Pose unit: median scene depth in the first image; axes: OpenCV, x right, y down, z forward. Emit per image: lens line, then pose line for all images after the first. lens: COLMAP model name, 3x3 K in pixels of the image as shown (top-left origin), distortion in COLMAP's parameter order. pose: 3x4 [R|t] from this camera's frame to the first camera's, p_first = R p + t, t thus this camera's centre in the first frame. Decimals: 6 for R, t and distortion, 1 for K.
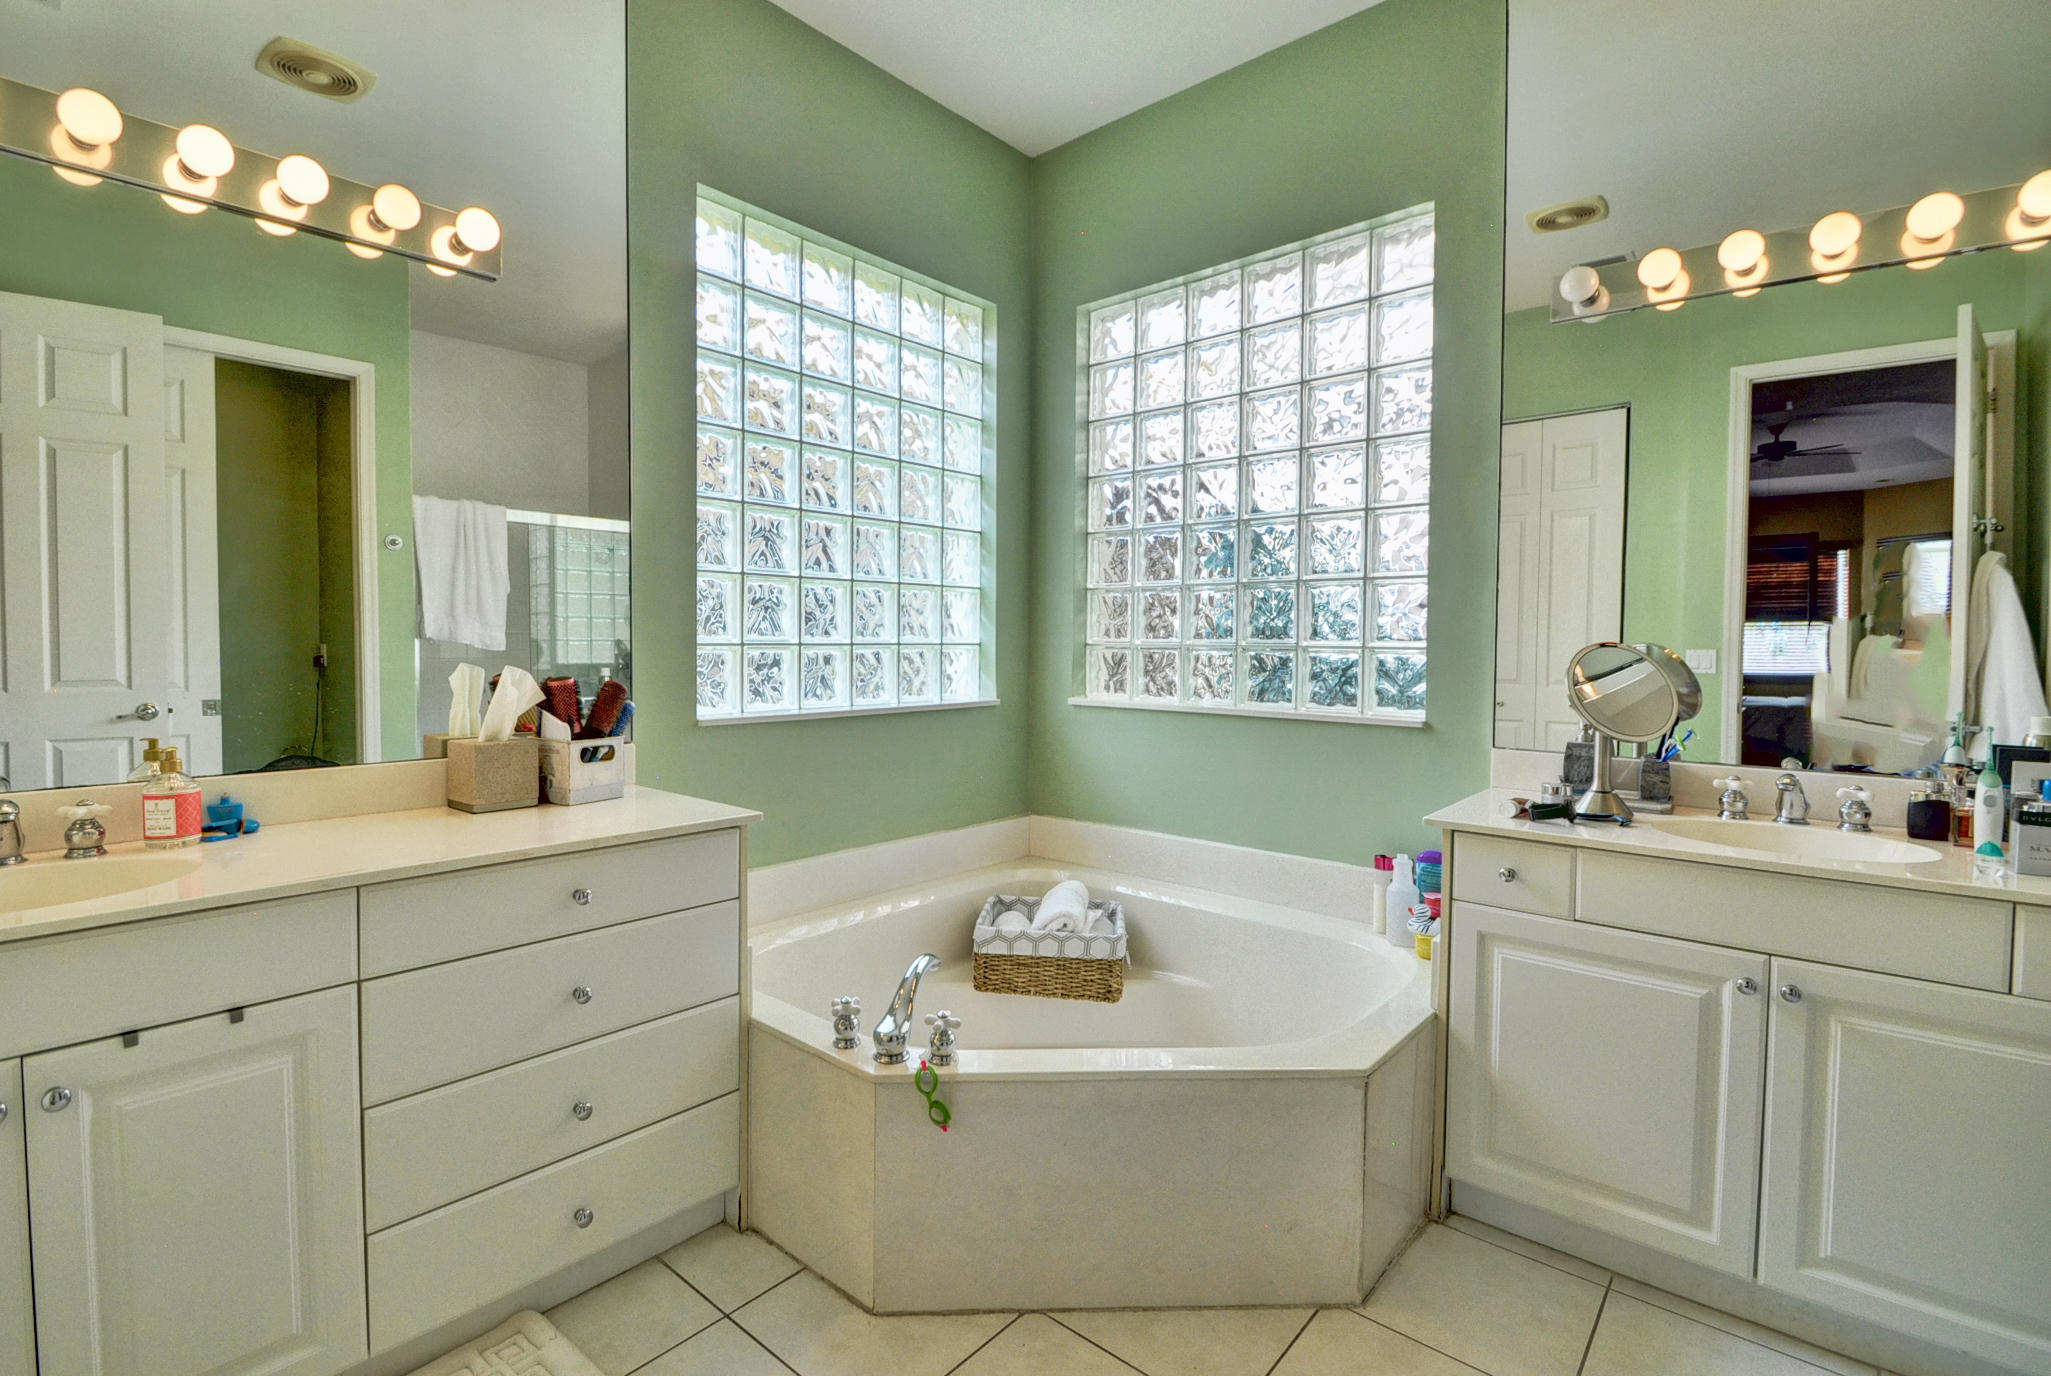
lens RADIAL K [[942.2, 0, 1012.8], [0, 942.2, 680.1], [0, 0, 1]] dist [0.000621, 0.000151]
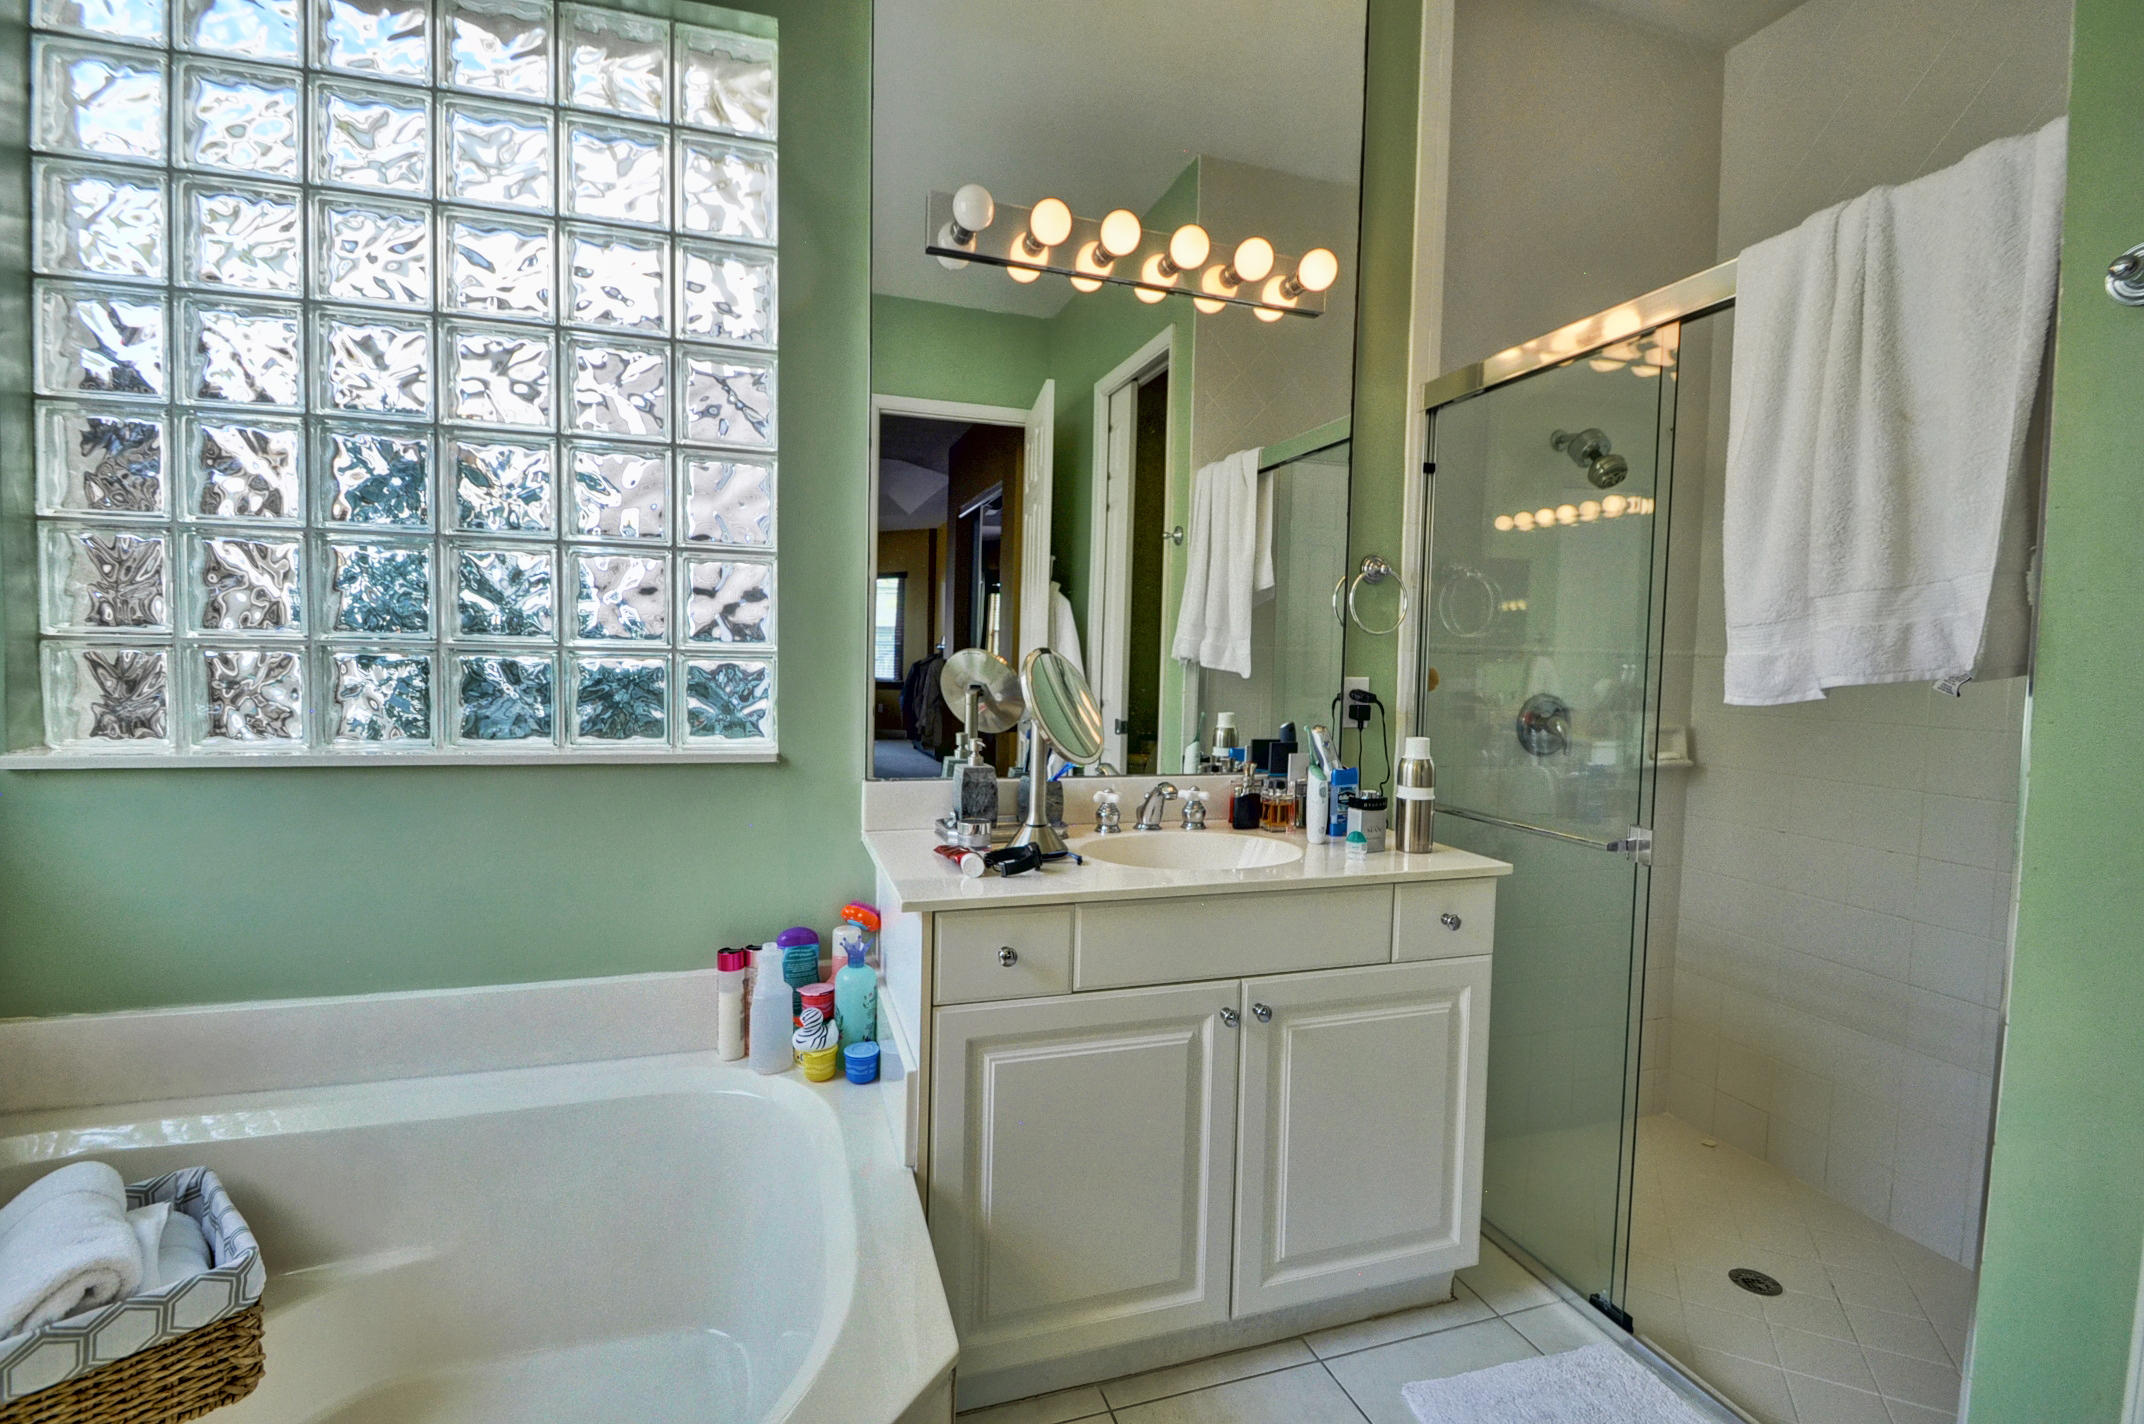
lens RADIAL K [[941.4, 0, 1091.8], [0, 941.4, 713.7], [0, 0, 1]] dist [0.007528, -0.011126]
pose [[0.533156, -0.043786, 0.844883, -0.046871], [0.017728, 0.999019, 0.040588, -0.011692], [-0.845831, -0.006661, 0.533410, 0.400549]]
